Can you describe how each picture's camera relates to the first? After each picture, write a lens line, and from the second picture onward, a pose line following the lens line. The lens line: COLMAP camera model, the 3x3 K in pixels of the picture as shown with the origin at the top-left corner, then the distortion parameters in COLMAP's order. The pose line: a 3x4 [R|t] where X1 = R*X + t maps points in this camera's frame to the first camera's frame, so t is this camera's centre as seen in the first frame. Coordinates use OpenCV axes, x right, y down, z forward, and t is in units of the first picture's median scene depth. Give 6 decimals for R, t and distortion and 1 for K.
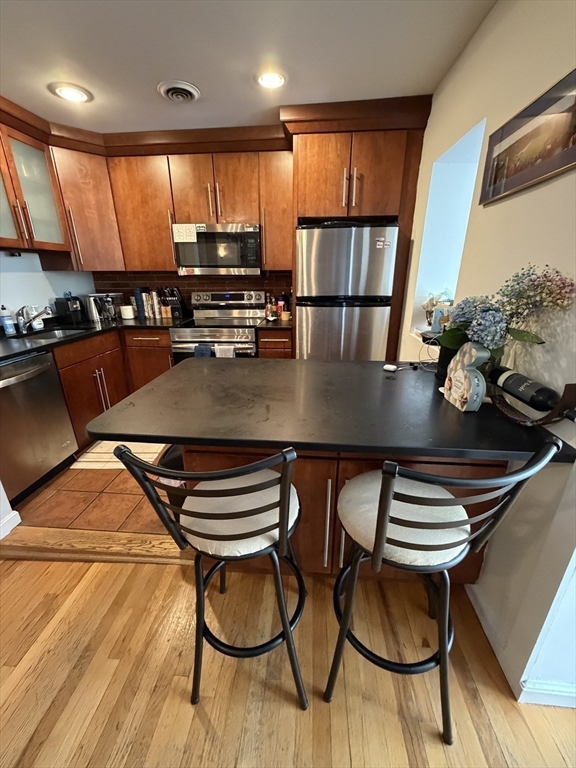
lens RADIAL K [[305.1, 0, 287.7], [0, 305.1, 383.0], [0, 0, 1]] dist [-0.000519, -0.000286]
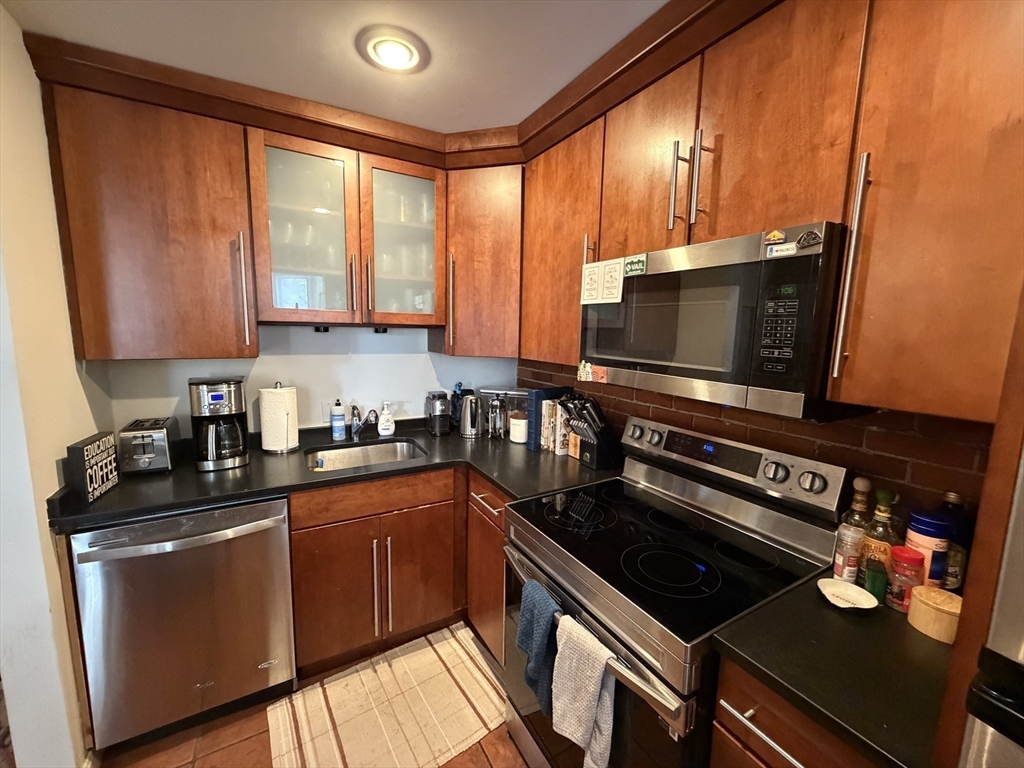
lens RADIAL K [[406.8, 0, 510.5], [0, 406.8, 384.4], [0, 0, 1]] dist [-0.000519, -0.000286]
pose [[0.573489, 0.125497, -0.809543, 0.034118], [-0.302454, 0.950816, -0.066864, -0.288280], [0.761335, 0.283195, 0.583240, 0.625590]]
